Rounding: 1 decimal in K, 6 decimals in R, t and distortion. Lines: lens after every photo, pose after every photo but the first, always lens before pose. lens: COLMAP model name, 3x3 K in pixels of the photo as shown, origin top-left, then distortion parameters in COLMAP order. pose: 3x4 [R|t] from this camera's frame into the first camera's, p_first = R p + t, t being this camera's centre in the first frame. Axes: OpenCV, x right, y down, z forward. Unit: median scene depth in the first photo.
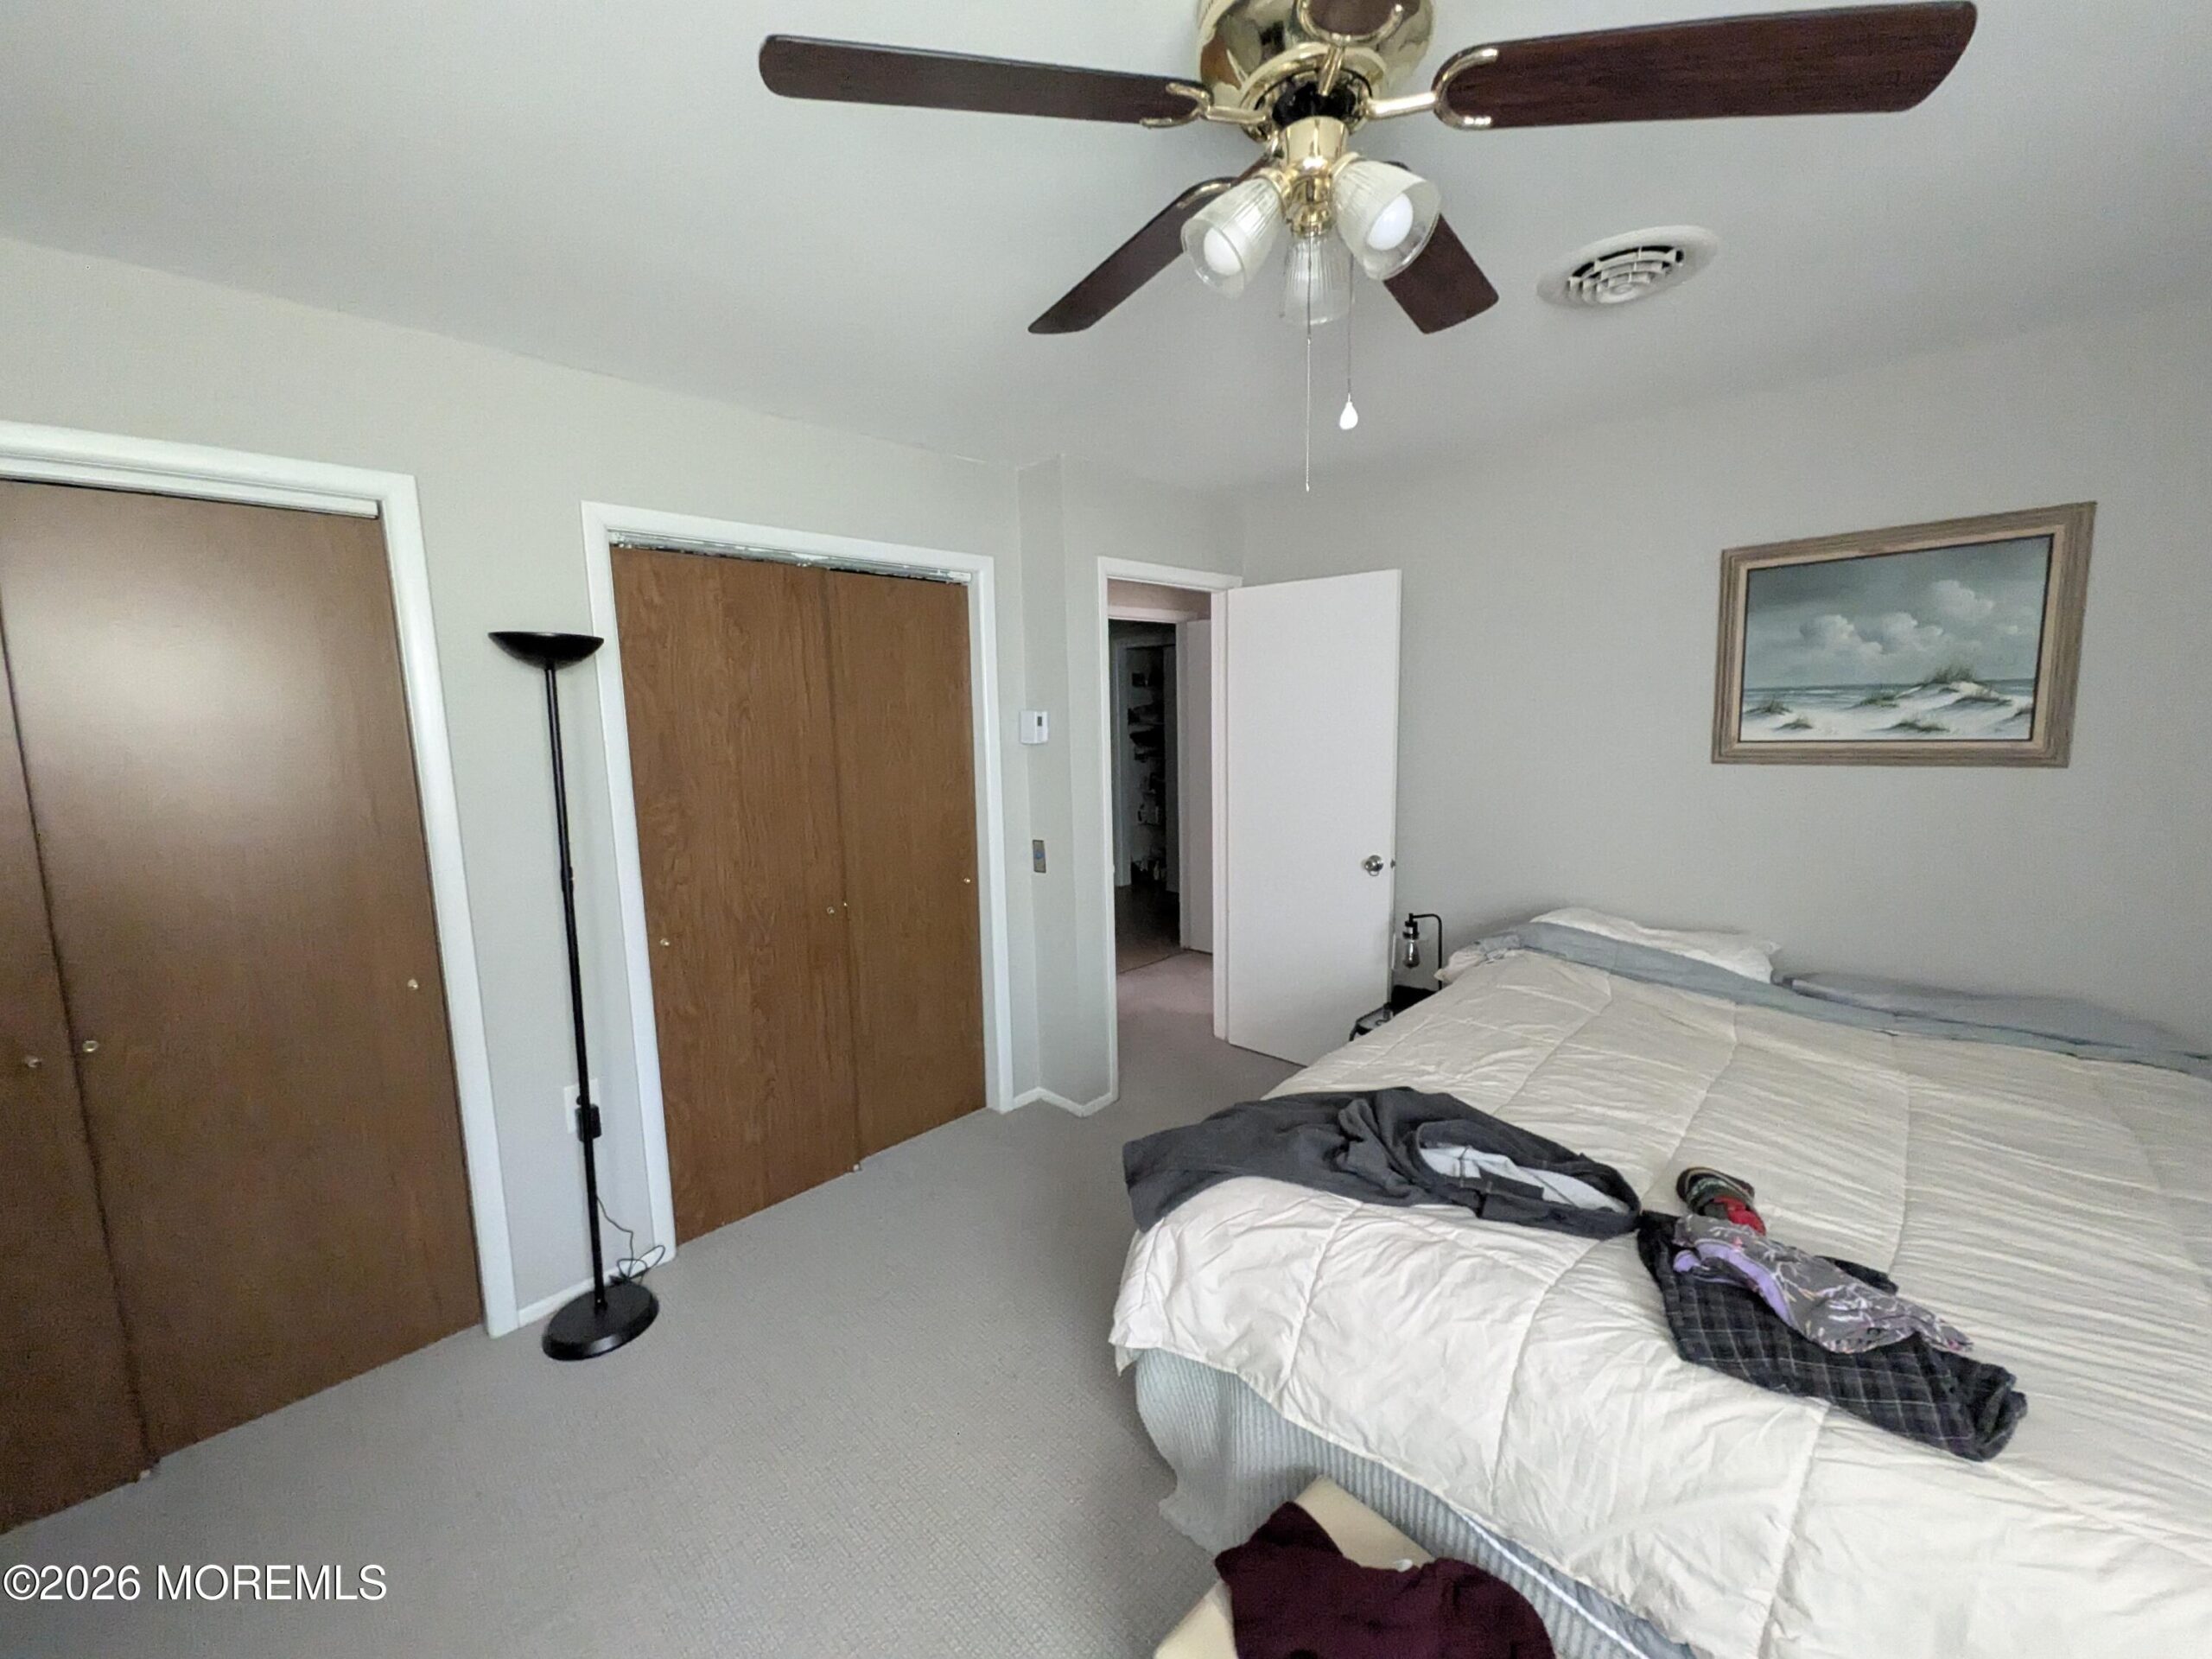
lens RADIAL K [[896.3, 0, 1114.3], [0, 896.3, 819.3], [0, 0, 1]] dist [0.000783, -0.000245]
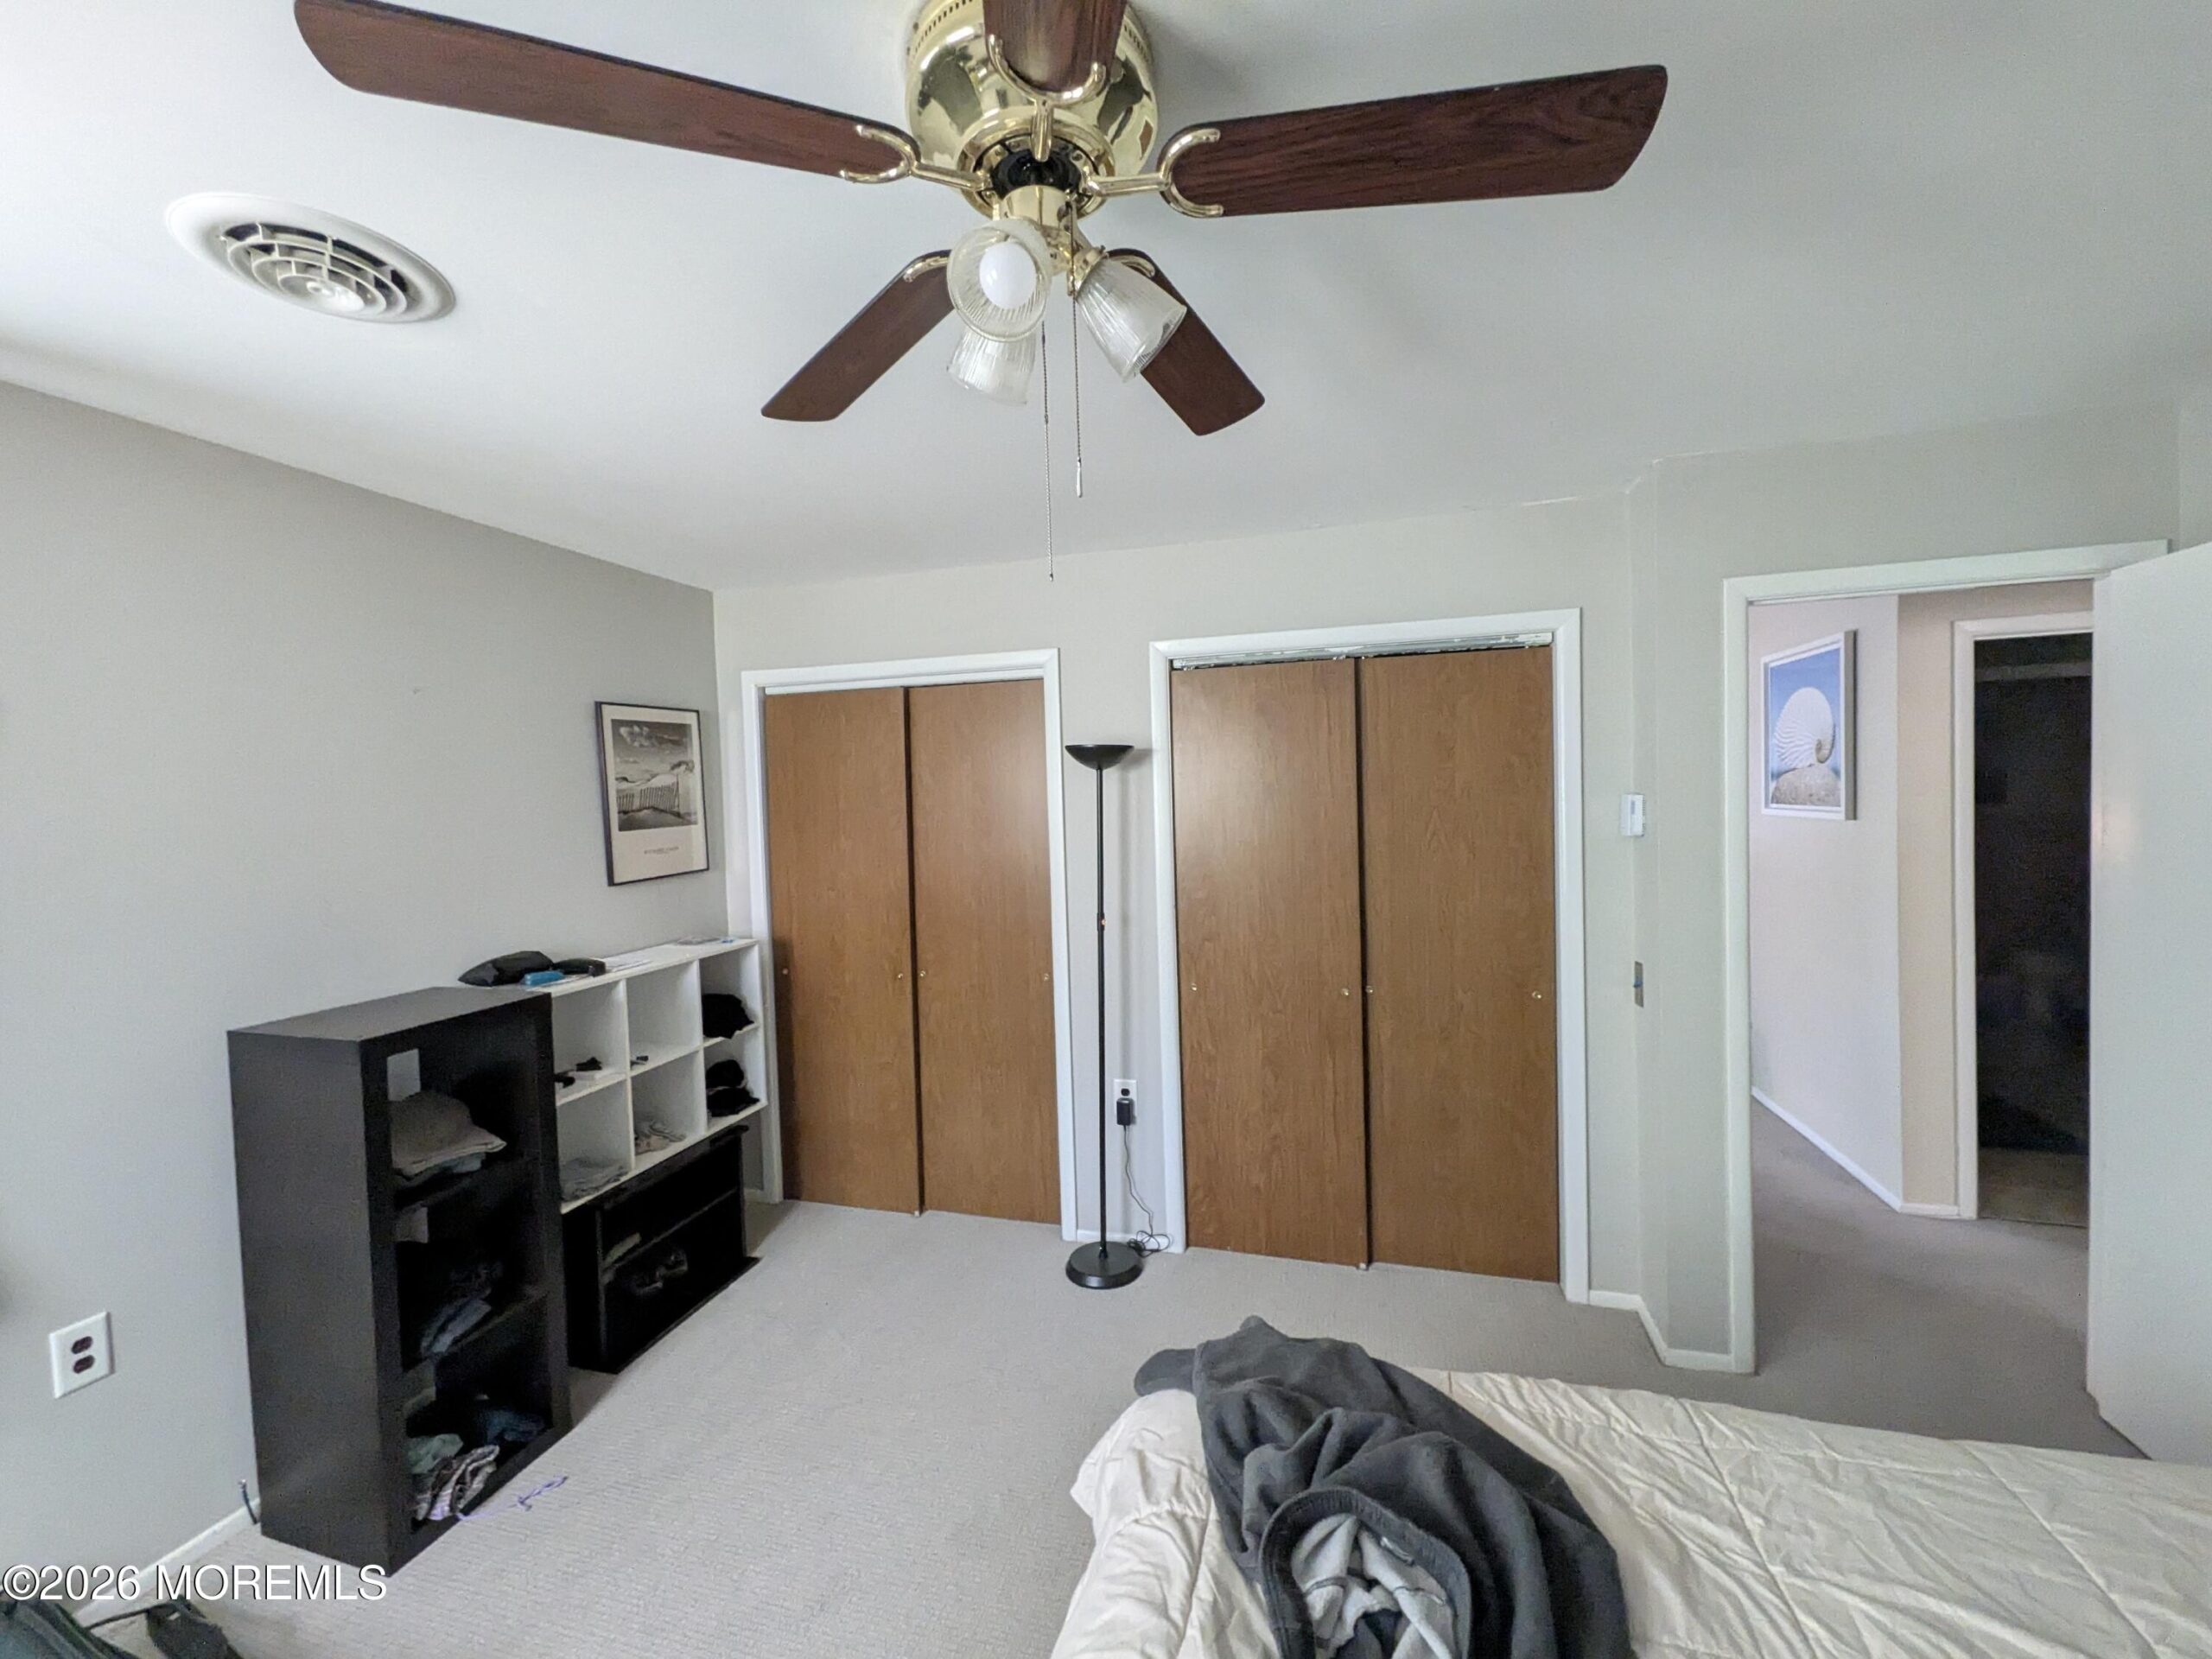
lens RADIAL K [[864.4, 0, 1106.0], [0, 864.4, 829.5], [0, 0, 1]] dist [0.000198, -0.000060]
pose [[0.449279, 0.028146, -0.892948, 0.449158], [-0.095680, 0.995271, -0.016769, -0.040791], [0.888253, 0.092971, 0.449847, 0.322643]]
